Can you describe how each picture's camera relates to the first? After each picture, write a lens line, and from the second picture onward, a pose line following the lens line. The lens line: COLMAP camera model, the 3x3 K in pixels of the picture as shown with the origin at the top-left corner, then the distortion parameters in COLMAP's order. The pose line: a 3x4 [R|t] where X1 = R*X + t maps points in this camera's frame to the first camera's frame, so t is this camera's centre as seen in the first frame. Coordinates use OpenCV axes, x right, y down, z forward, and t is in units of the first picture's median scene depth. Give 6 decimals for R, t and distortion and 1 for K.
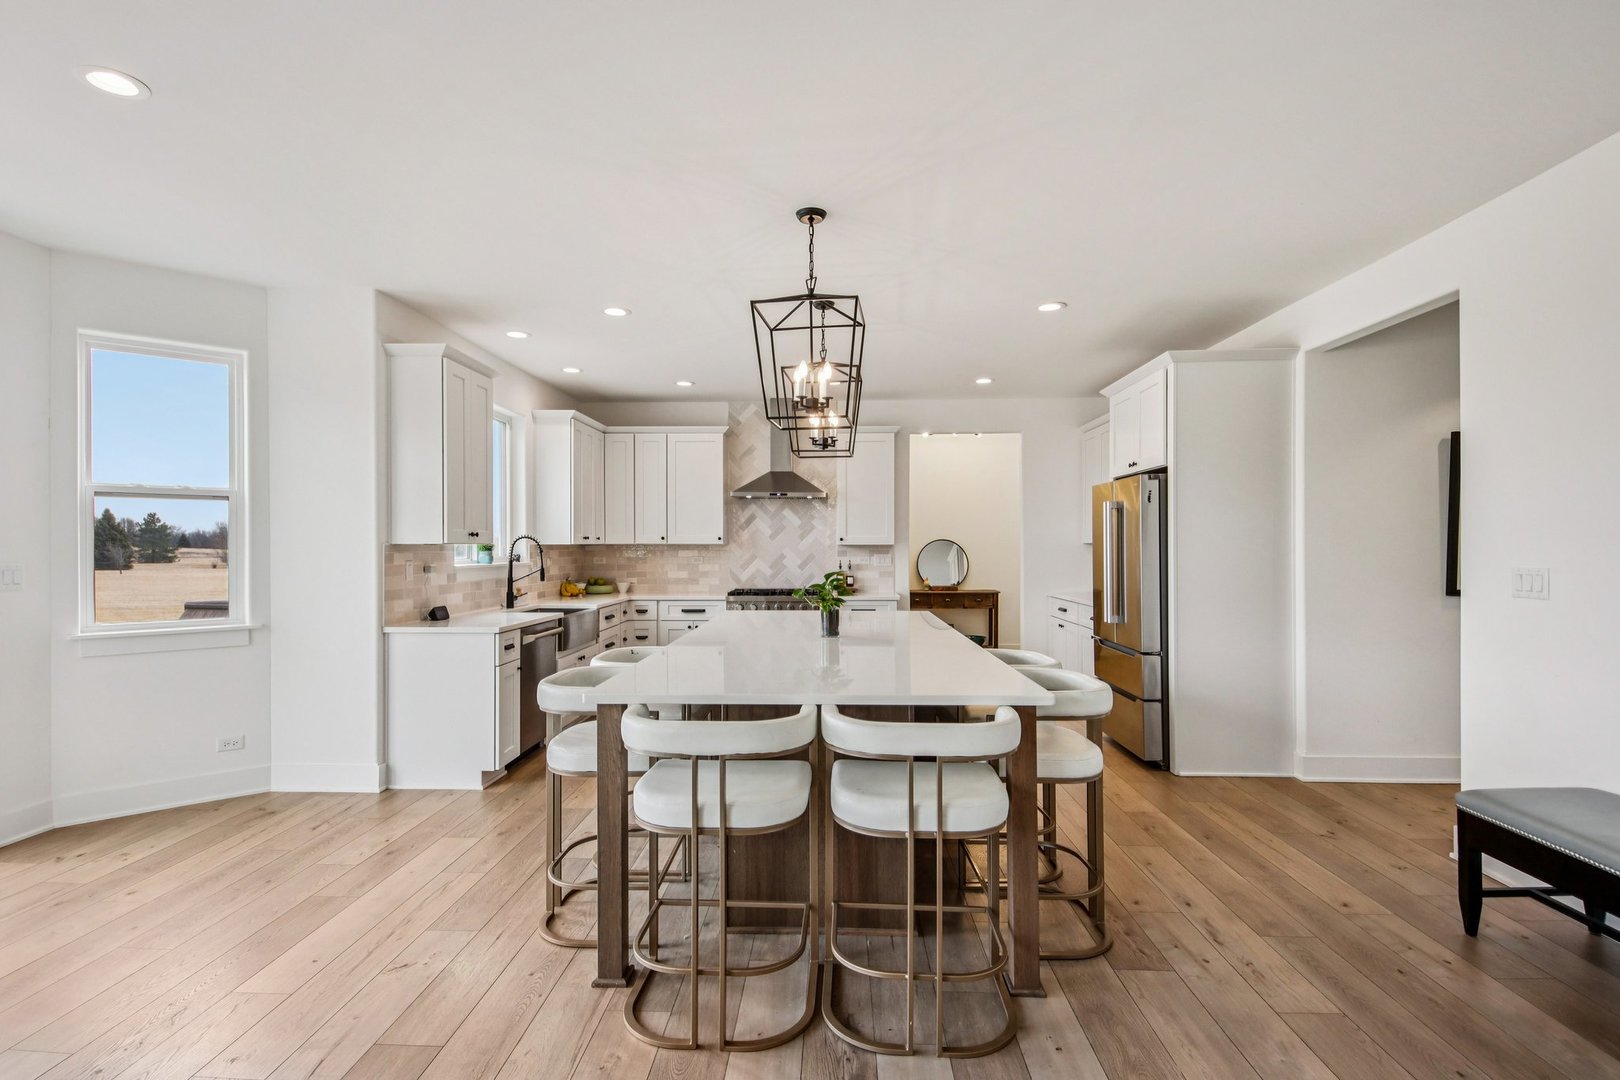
lens RADIAL K [[802.5, 0, 808.1], [0, 802.5, 545.9], [0, 0, 1]] dist [0.033503, -0.000666]
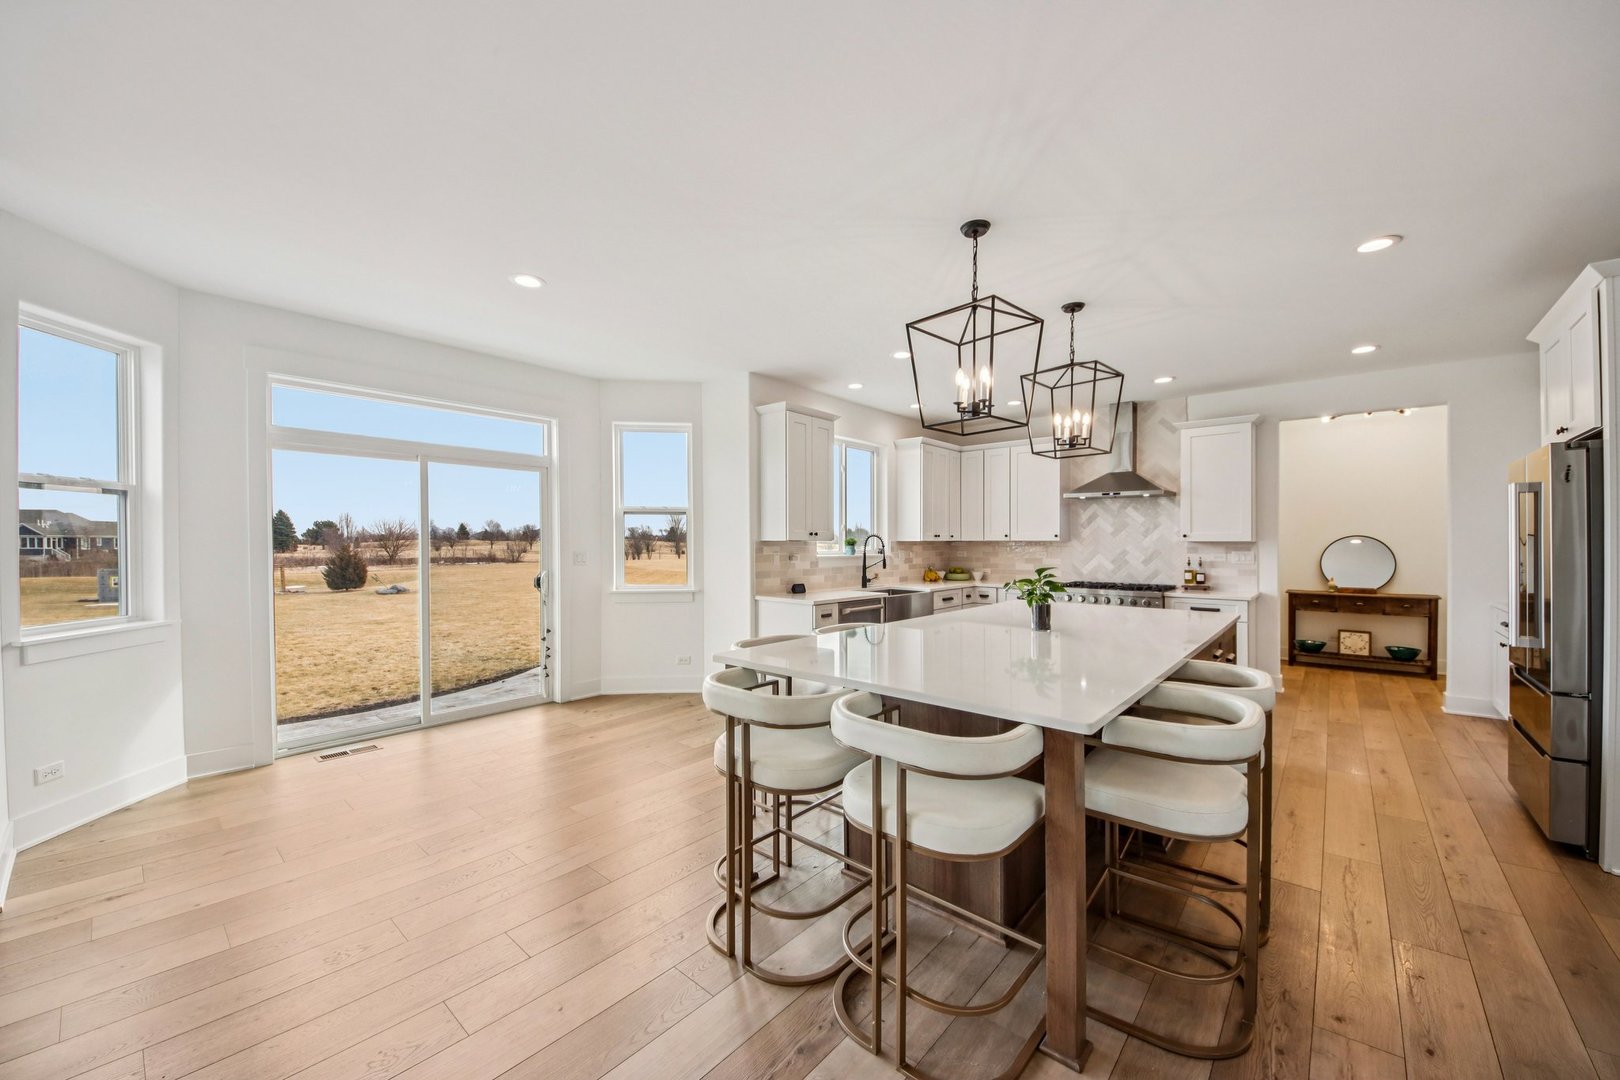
lens RADIAL K [[610.9, 0, 793.6], [0, 610.9, 545.0], [0, 0, 1]] dist [-0.001579, -0.002561]
pose [[0.774059, 0.004587, -0.633097, 0.187524], [-0.001549, 0.999984, 0.005352, -0.000112], [0.633112, -0.003163, 0.774054, 0.130886]]
